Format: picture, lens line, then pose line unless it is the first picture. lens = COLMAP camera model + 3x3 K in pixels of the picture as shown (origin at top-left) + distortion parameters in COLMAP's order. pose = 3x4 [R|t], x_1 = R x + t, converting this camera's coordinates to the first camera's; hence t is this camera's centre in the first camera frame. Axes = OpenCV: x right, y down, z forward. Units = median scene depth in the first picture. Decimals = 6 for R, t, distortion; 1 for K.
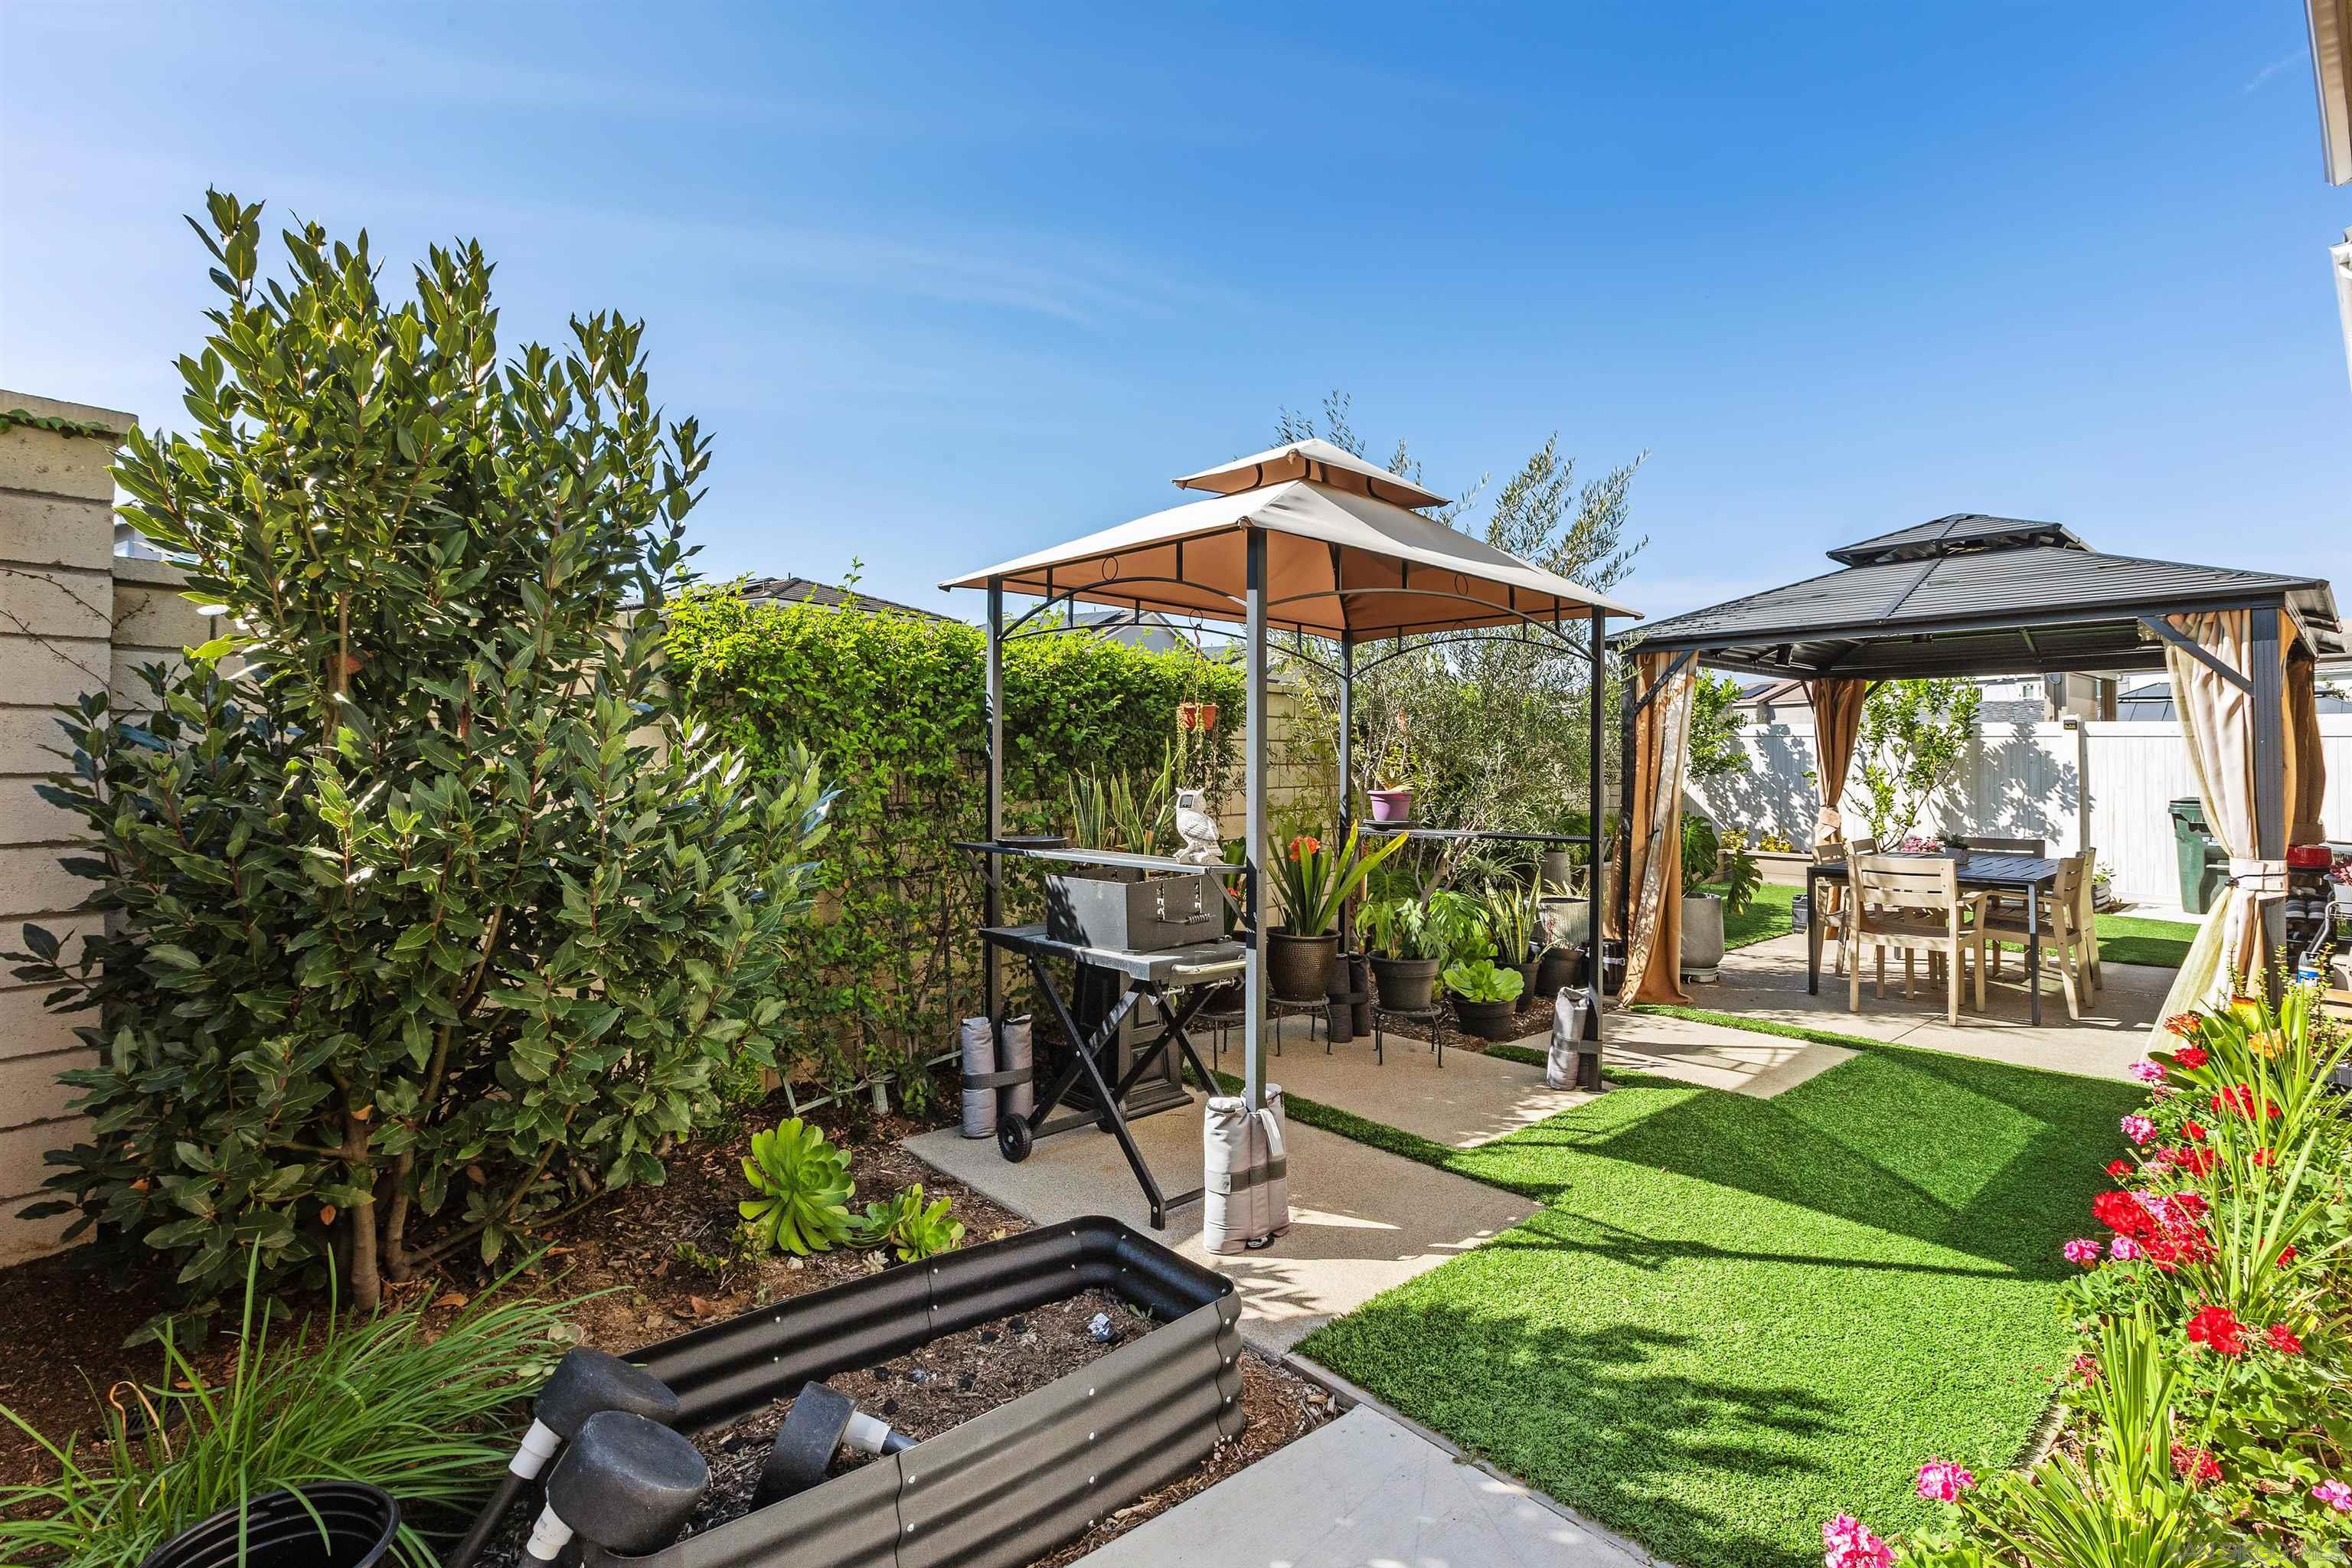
lens RADIAL K [[1064.4, 0, 1208.2], [0, 1064.4, 745.2], [0, 0, 1]] dist [-0.000813, -0.002648]
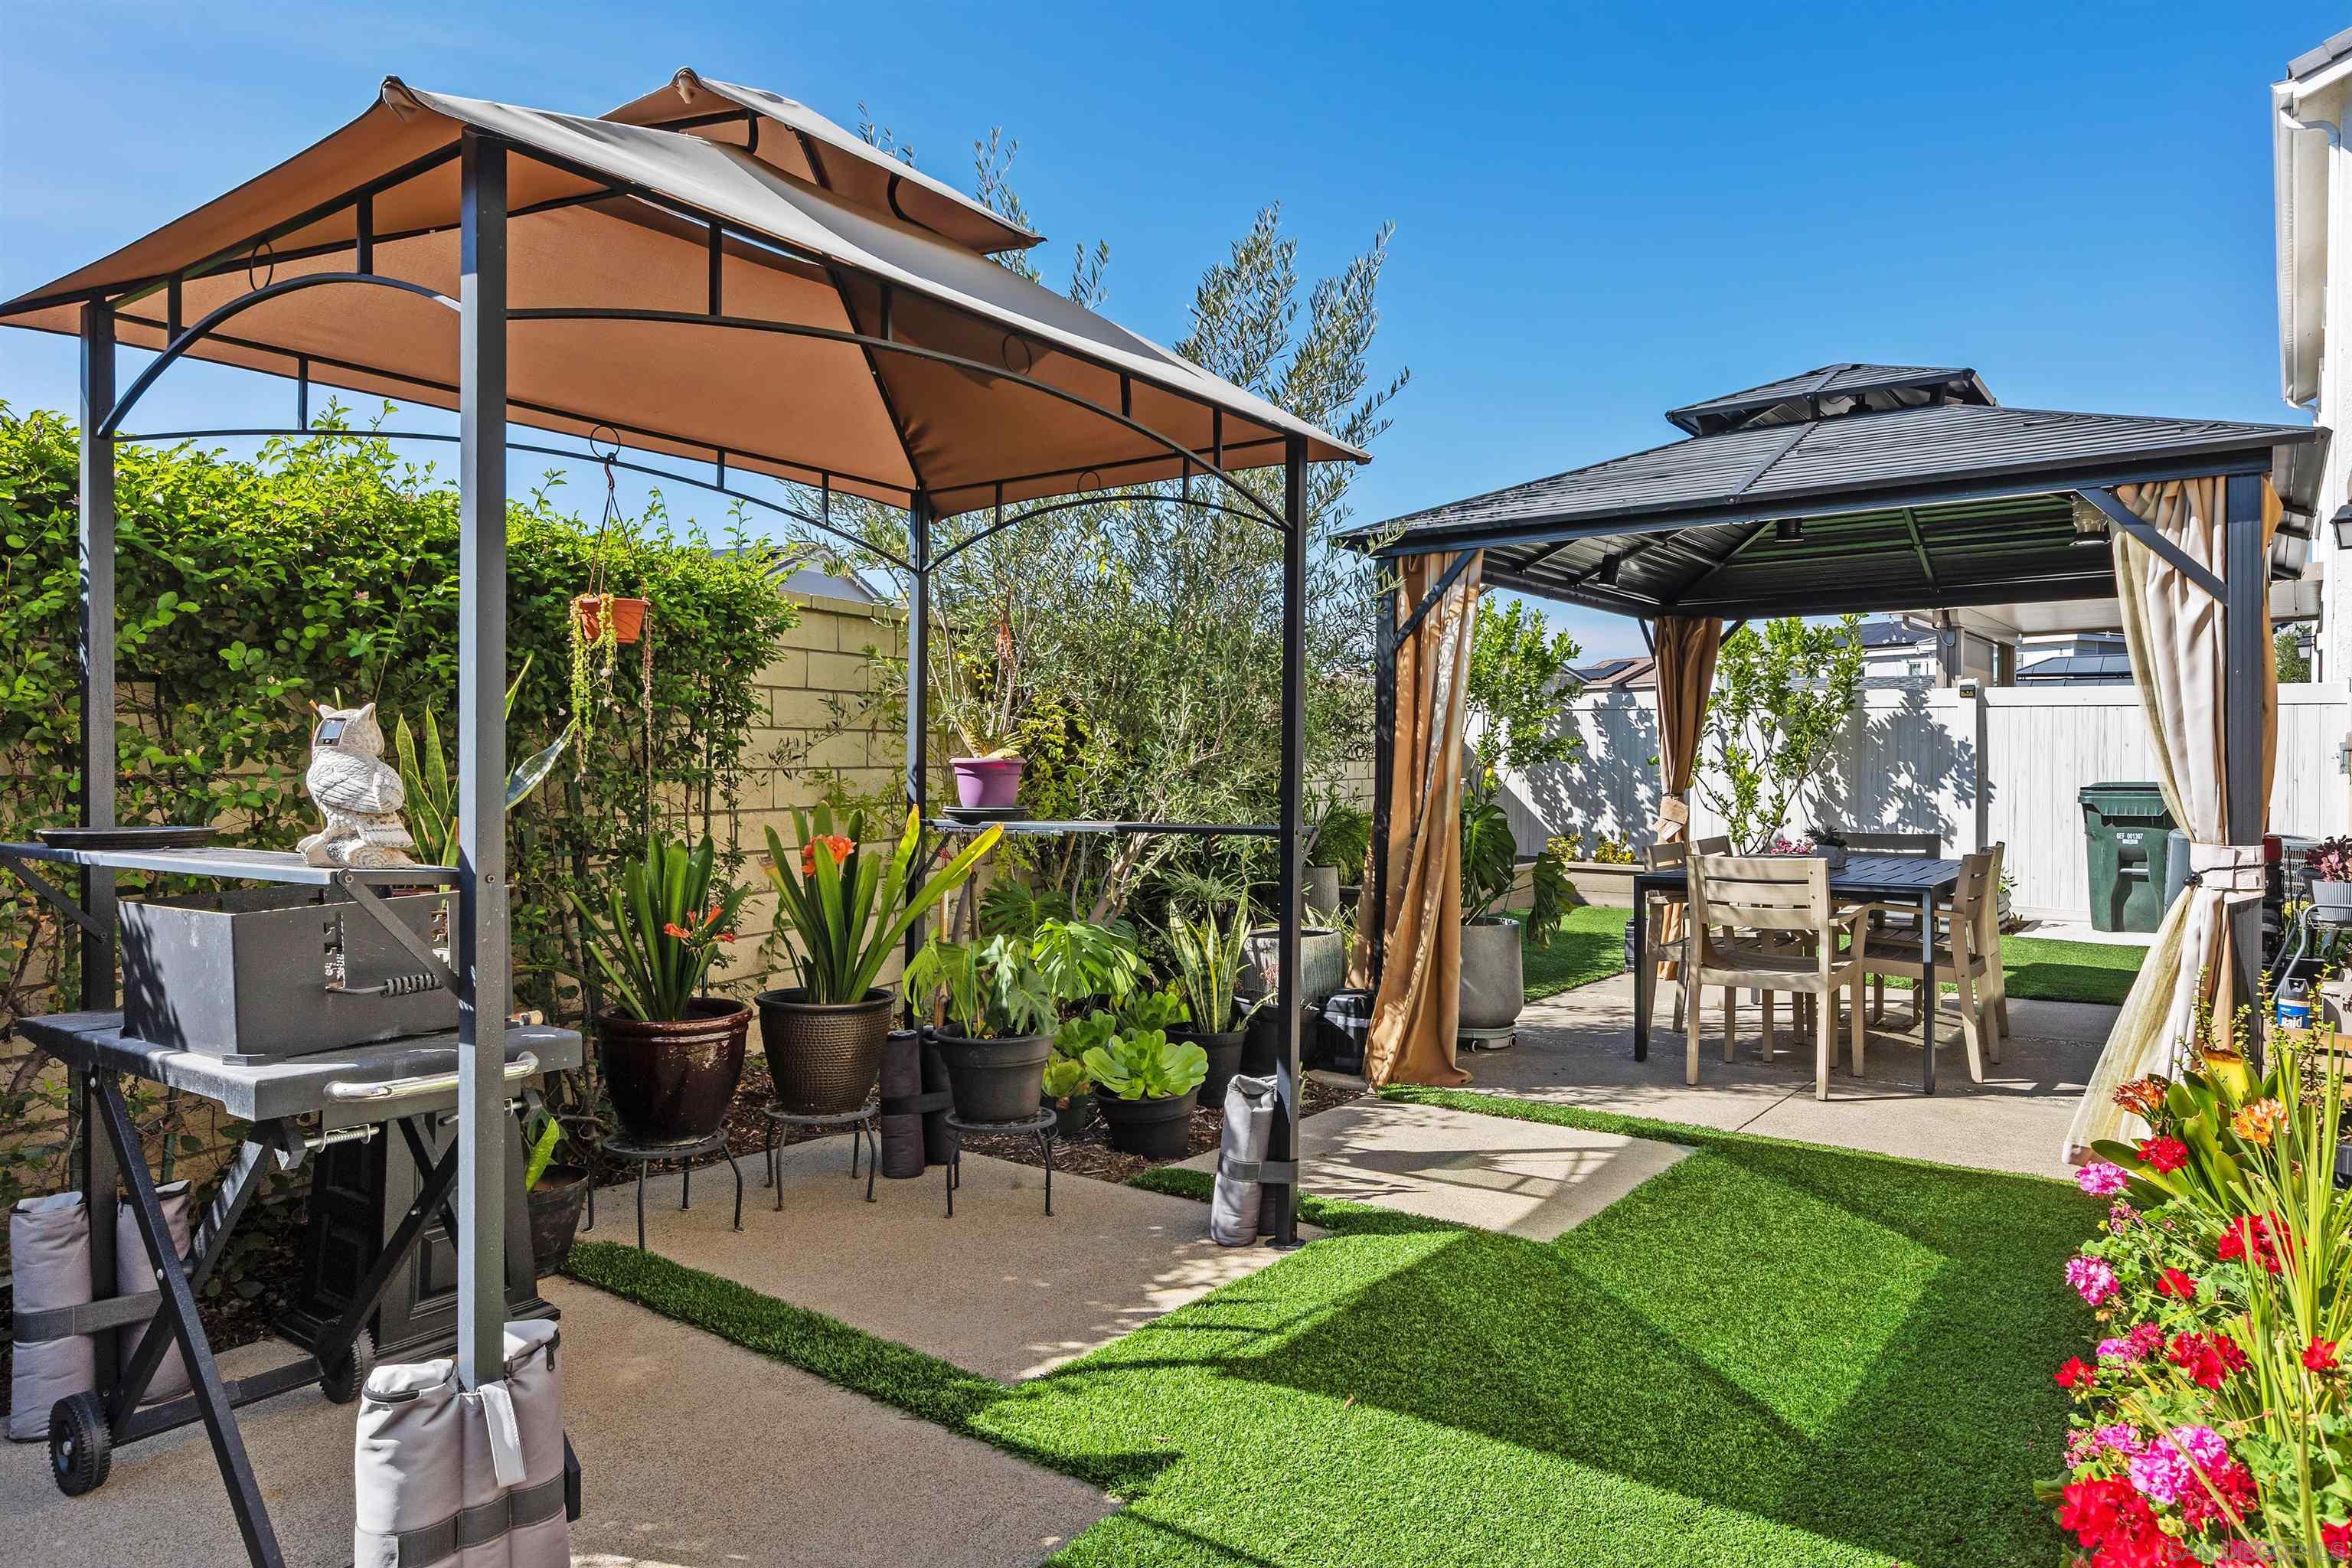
lens RADIAL K [[1479.0, 0, 1176.9], [0, 1479.0, 781.5], [0, 0, 1]] dist [-0.004397, -0.000088]
pose [[0.981236, -0.006189, 0.192711, 0.137573], [-0.000271, 0.999439, 0.033476, 0.033411], [-0.192810, -0.032901, 0.980684, 0.190873]]
